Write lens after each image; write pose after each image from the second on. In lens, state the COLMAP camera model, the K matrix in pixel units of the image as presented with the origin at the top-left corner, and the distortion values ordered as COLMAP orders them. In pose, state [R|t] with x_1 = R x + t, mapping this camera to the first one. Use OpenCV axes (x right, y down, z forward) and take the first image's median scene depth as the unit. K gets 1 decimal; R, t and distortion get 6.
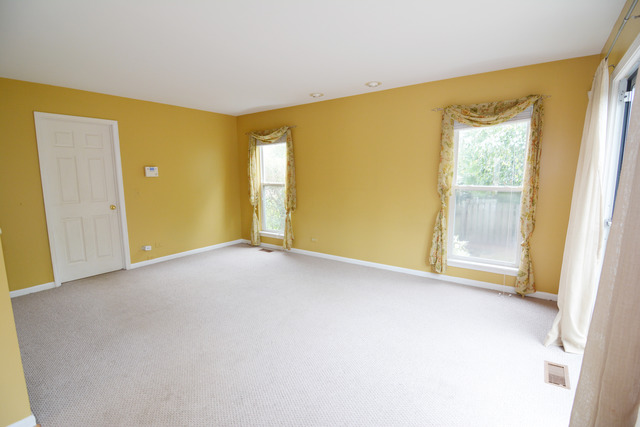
lens RADIAL K [[307.3, 0, 318.7], [0, 307.3, 216.2], [0, 0, 1]] dist [-0.010986, -0.004245]
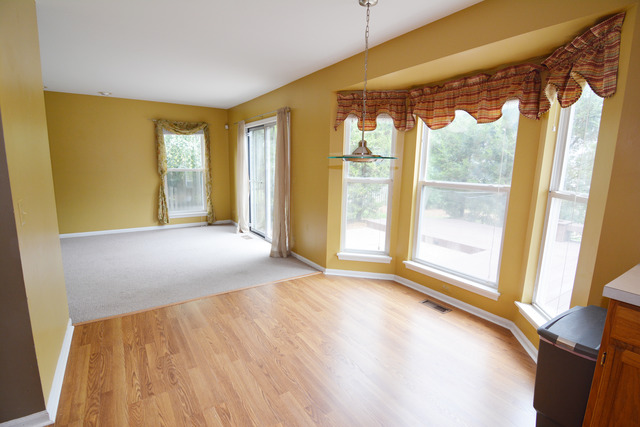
lens RADIAL K [[307.3, 0, 318.0], [0, 307.3, 214.5], [0, 0, 1]] dist [-0.010986, -0.004245]
pose [[0.351550, -0.141043, 0.925483, -0.891768], [0.108739, 0.988046, 0.109273, 0.055885], [-0.929832, 0.062221, 0.362685, -0.352549]]
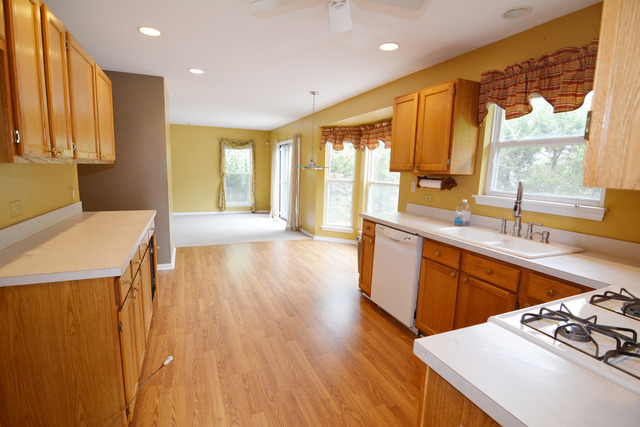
lens RADIAL K [[307.3, 0, 319.2], [0, 307.3, 213.9], [0, 0, 1]] dist [-0.010986, -0.004245]
pose [[0.510431, -0.102491, 0.853789, -1.370359], [0.086215, 0.993969, 0.067775, 0.131844], [-0.855586, 0.039015, 0.516188, -0.910824]]
